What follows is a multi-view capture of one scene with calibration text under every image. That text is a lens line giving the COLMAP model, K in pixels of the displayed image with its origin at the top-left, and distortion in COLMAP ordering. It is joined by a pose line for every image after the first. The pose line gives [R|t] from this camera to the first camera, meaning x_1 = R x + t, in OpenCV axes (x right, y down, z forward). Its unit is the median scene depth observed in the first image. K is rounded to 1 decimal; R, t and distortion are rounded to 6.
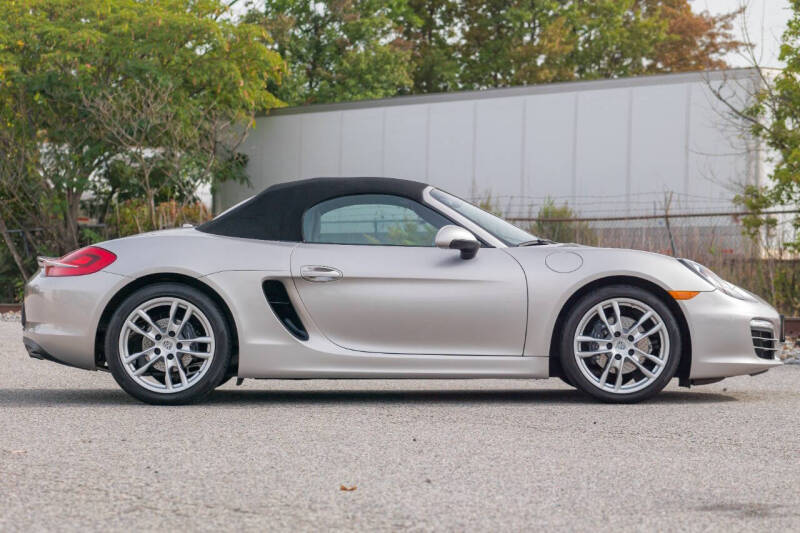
lens RADIAL K [[2413.9, 0, 432.0], [0, 2413.9, 267.4], [0, 0, 1]] dist [-0.011492, 0.018540]
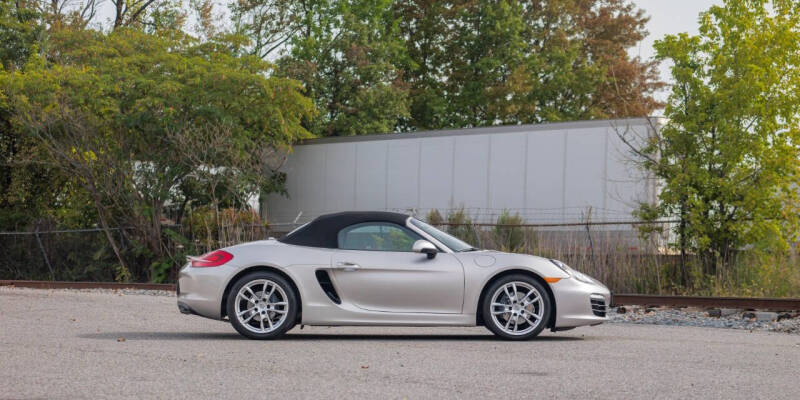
lens RADIAL K [[2083.5, 0, 400.4], [0, 2083.5, 284.3], [0, 0, 1]] dist [0.040257, 0.016827]
pose [[0.999875, 0.007186, -0.014073, 0.005435], [-0.006979, 0.999868, 0.014666, -0.002818], [0.014176, -0.014566, 0.999793, -0.210014]]
